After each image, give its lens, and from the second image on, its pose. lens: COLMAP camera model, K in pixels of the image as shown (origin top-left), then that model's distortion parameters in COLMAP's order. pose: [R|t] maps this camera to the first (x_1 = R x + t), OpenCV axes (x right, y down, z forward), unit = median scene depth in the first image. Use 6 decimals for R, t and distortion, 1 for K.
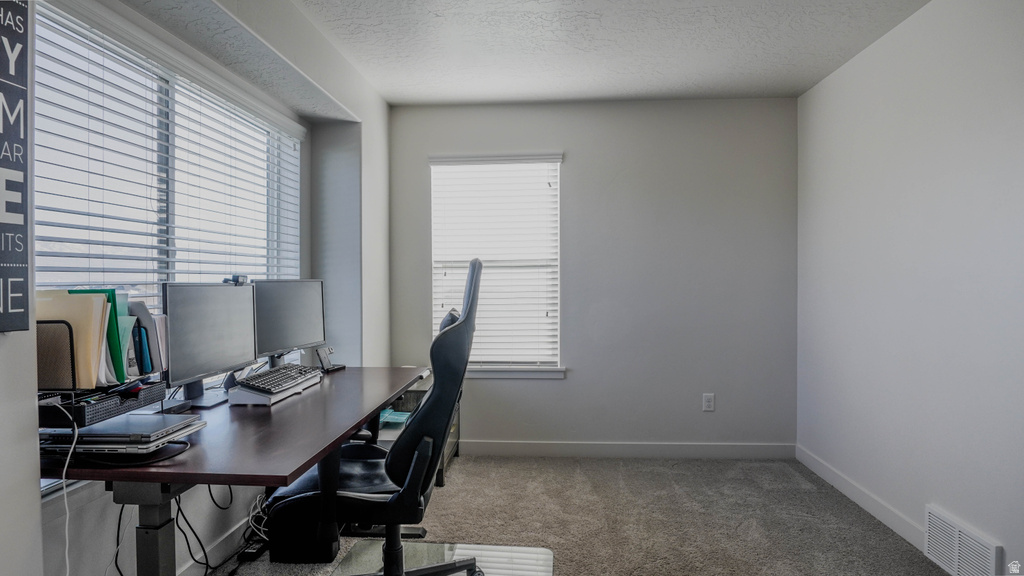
lens RADIAL K [[552.6, 0, 515.0], [0, 552.6, 286.6], [0, 0, 1]] dist [-0.039465, 0.011546]
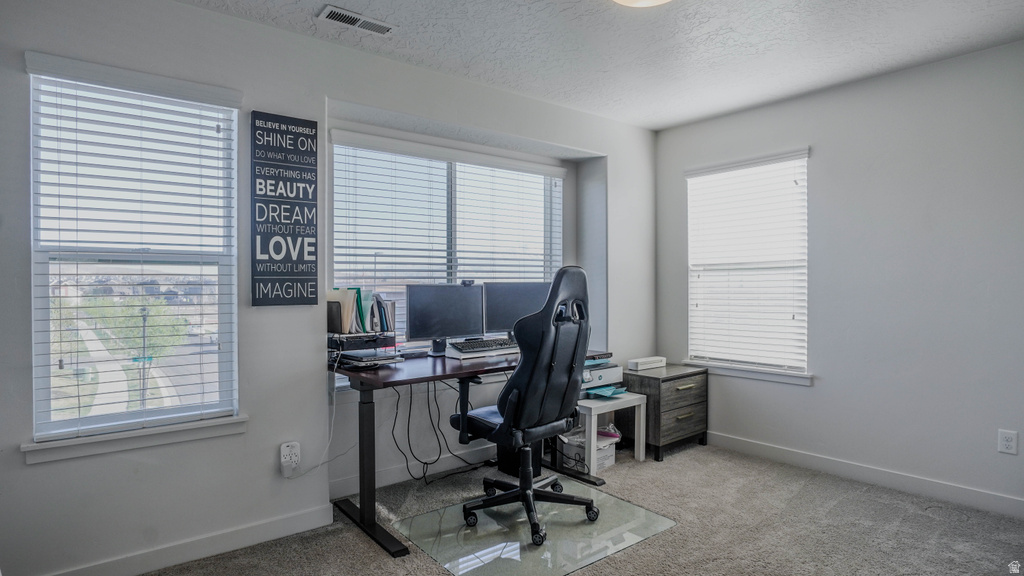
lens RADIAL K [[552.6, 0, 515.0], [0, 552.6, 286.6], [0, 0, 1]] dist [-0.039465, 0.011546]
pose [[0.686723, 0.002798, -0.726914, 0.488619], [-0.004835, 0.999988, -0.000719, -0.000175], [0.726903, 0.004009, 0.686729, -0.009336]]
